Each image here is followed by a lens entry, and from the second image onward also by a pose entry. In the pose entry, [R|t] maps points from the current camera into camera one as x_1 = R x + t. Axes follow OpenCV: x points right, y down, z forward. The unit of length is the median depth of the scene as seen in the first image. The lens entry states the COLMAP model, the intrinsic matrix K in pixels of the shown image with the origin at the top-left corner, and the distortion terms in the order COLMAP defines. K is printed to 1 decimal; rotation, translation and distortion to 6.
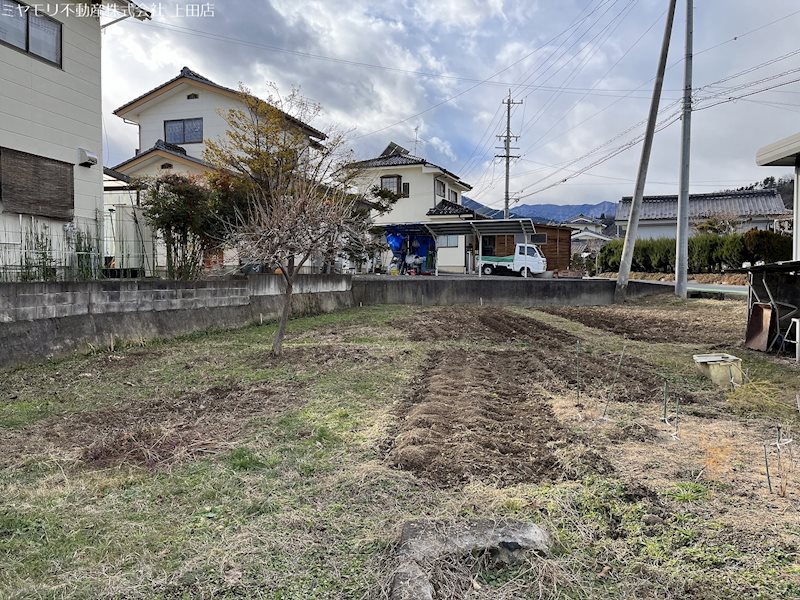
lens RADIAL K [[599.3, 0, 407.5], [0, 599.3, 296.1], [0, 0, 1]] dist [0.067867, -0.083102]
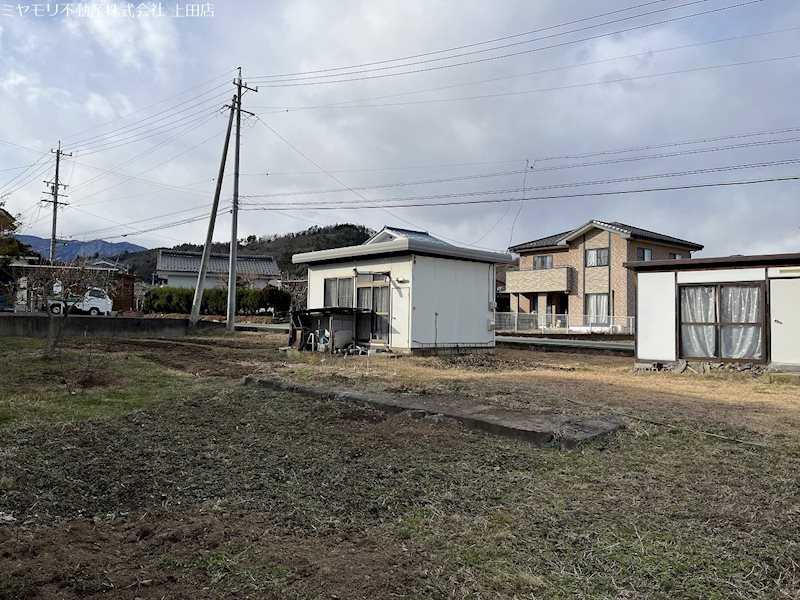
lens RADIAL K [[599.3, 0, 401.4], [0, 599.3, 289.2], [0, 0, 1]] dist [0.067867, -0.083102]
pose [[0.708329, 0.048049, 0.704246, -0.312467], [0.010250, 0.996875, -0.078323, 0.021678], [-0.705808, 0.062697, 0.705623, -0.367596]]
